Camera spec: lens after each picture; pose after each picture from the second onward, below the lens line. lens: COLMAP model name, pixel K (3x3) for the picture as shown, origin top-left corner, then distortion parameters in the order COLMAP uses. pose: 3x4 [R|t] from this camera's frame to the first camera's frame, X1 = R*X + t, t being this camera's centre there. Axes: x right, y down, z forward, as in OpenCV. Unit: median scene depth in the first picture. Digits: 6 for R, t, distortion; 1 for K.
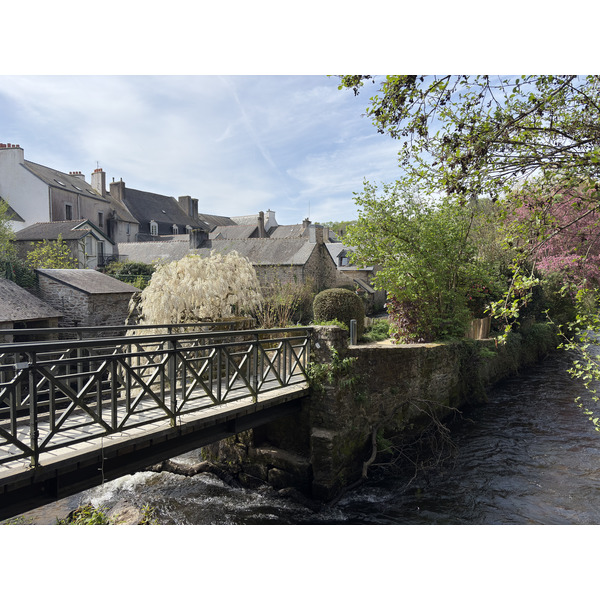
lens RADIAL K [[456.5, 0, 301.7], [0, 456.5, 301.9], [0, 0, 1]] dist [0.088955, -0.096030]
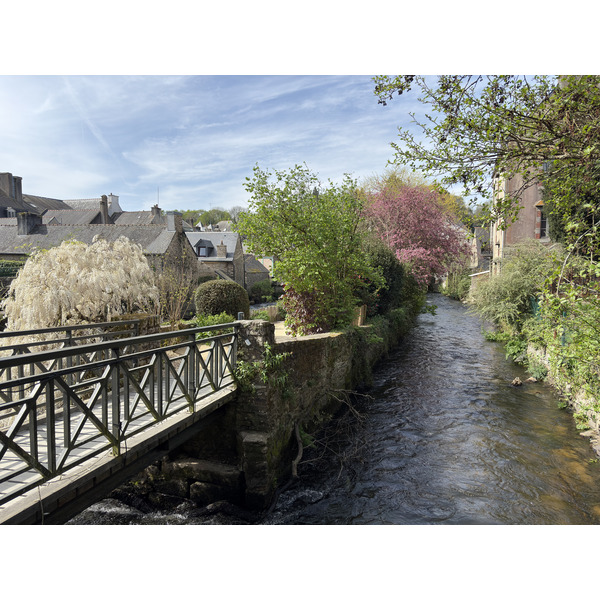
lens RADIAL K [[456.5, 0, 301.7], [0, 456.5, 301.9], [0, 0, 1]] dist [0.088955, -0.096030]
pose [[0.948768, -0.027334, 0.314789, -0.139489], [0.020958, 0.999501, 0.023622, -0.004441], [-0.315277, -0.015815, 0.948868, 0.093229]]
